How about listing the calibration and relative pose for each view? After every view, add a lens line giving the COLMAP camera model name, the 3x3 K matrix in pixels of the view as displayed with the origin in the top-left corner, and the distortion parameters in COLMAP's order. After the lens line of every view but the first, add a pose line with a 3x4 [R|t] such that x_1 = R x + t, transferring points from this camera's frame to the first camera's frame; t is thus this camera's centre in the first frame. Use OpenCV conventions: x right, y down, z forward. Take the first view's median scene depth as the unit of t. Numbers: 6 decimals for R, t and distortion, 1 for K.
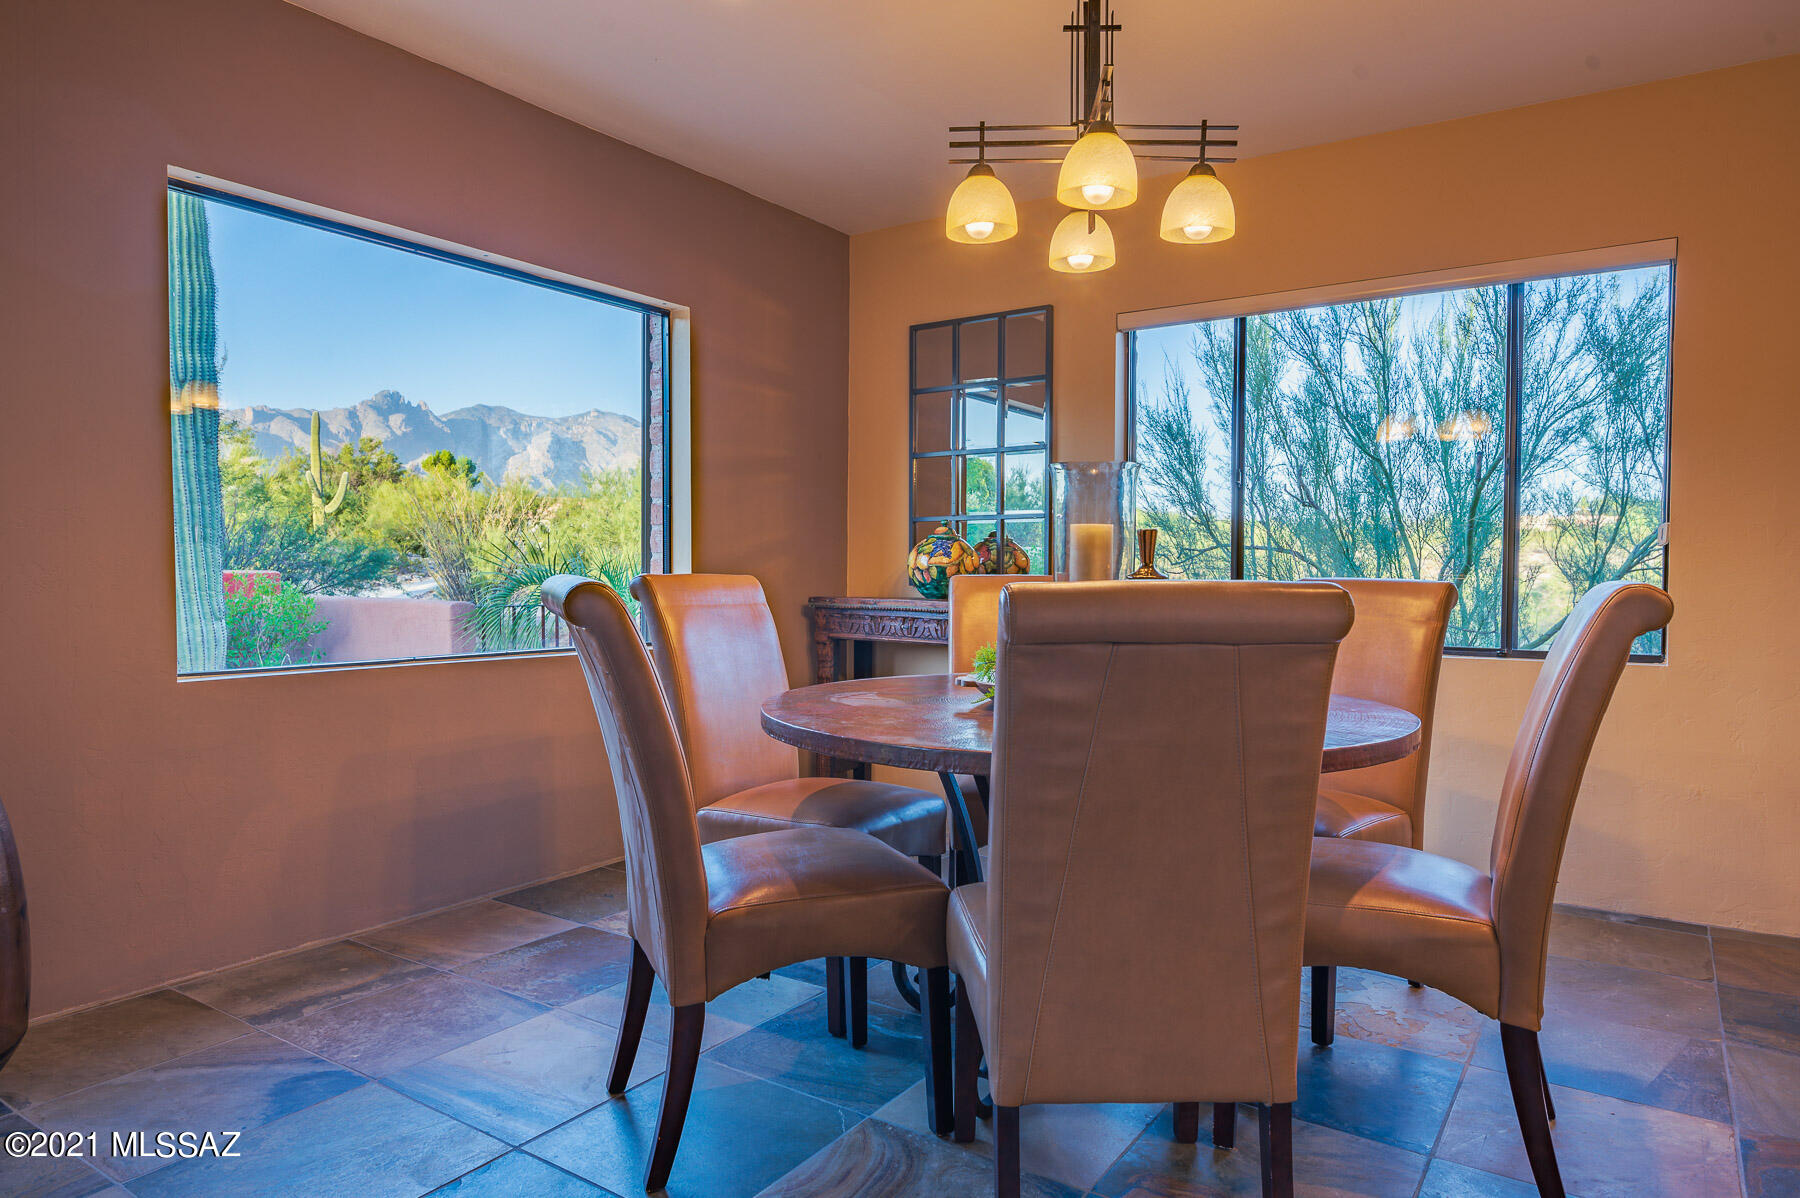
lens RADIAL K [[1113.5, 0, 903.7], [0, 1113.5, 602.4], [0, 0, 1]] dist [0.004283, 0.000314]
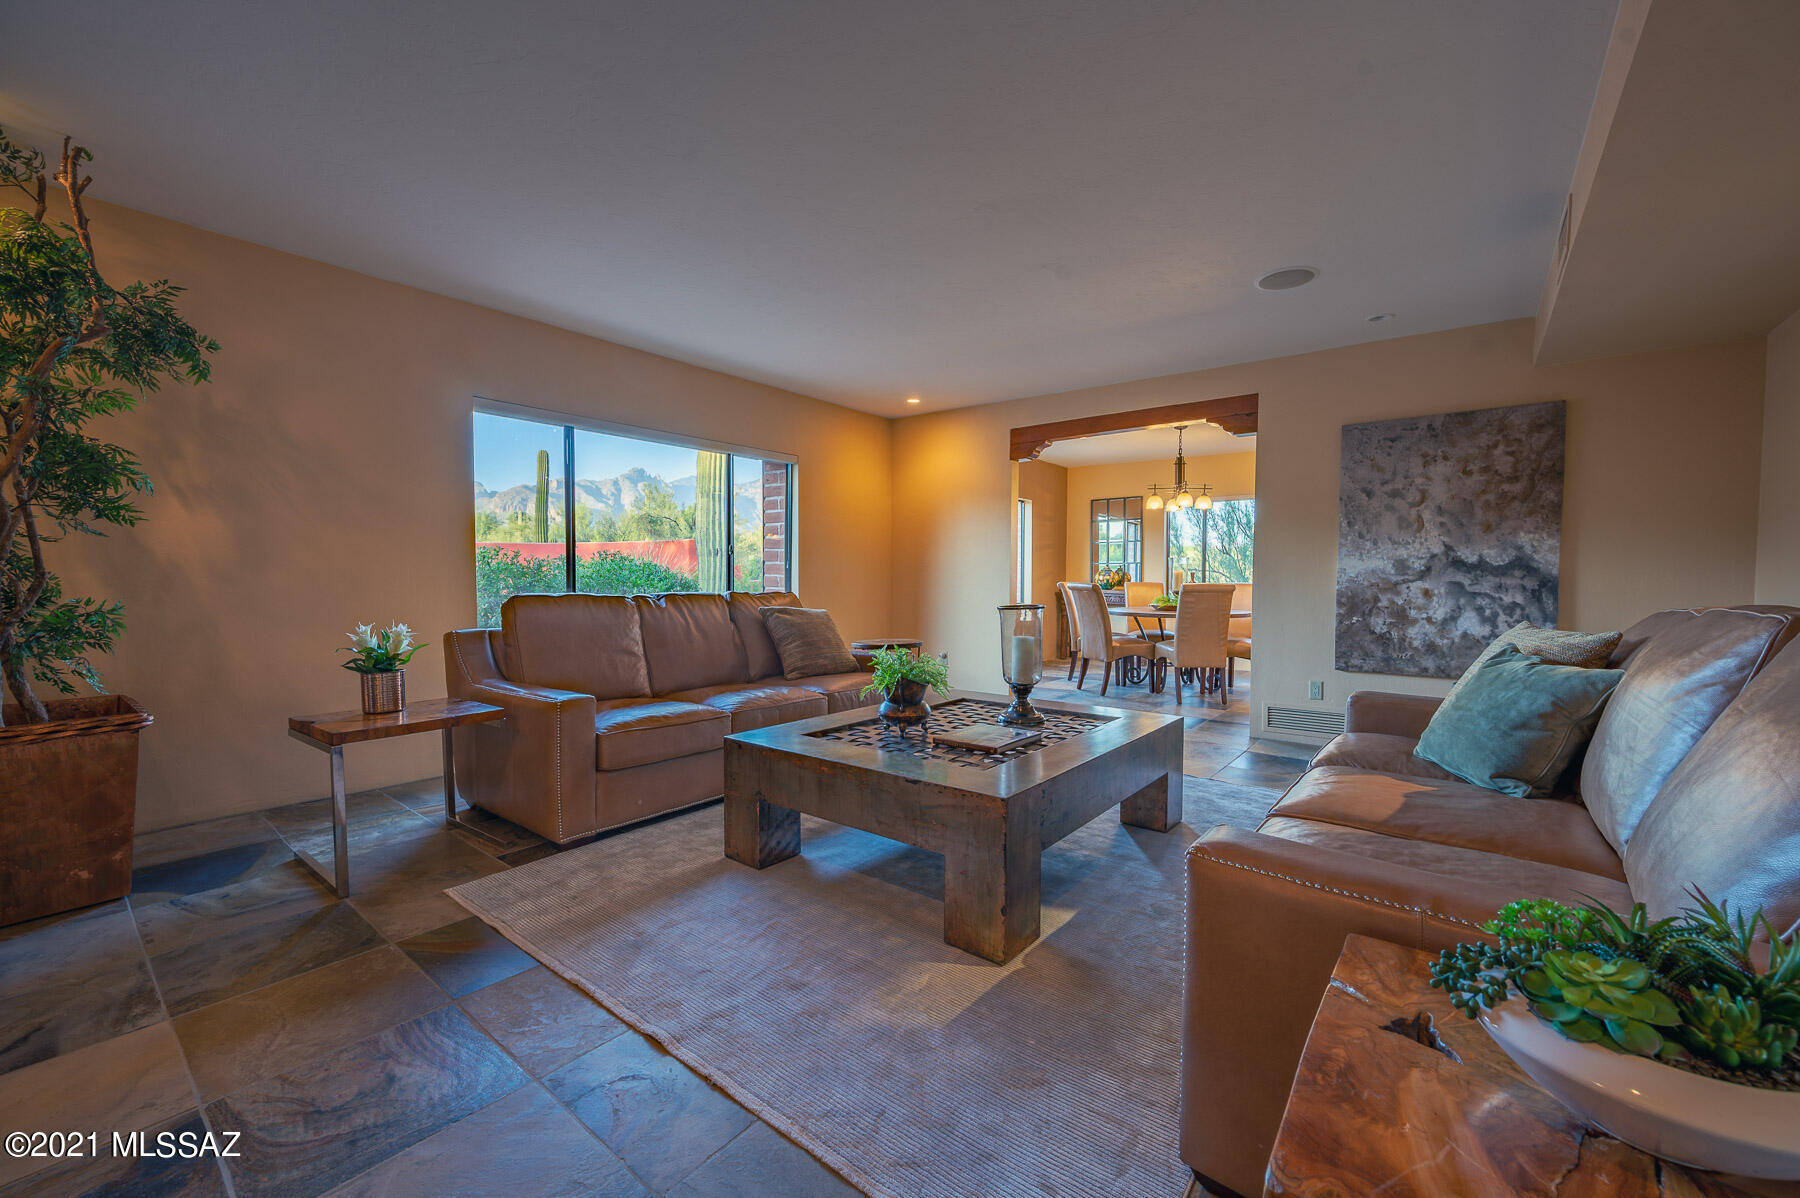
lens RADIAL K [[718.1, 0, 892.3], [0, 718.1, 604.3], [0, 0, 1]] dist [-0.004534, -0.000488]
pose [[0.996496, 0.001285, -0.083625, -0.327002], [-0.000615, 0.999968, 0.008029, 0.020019], [0.083633, -0.007949, 0.996465, -0.882149]]
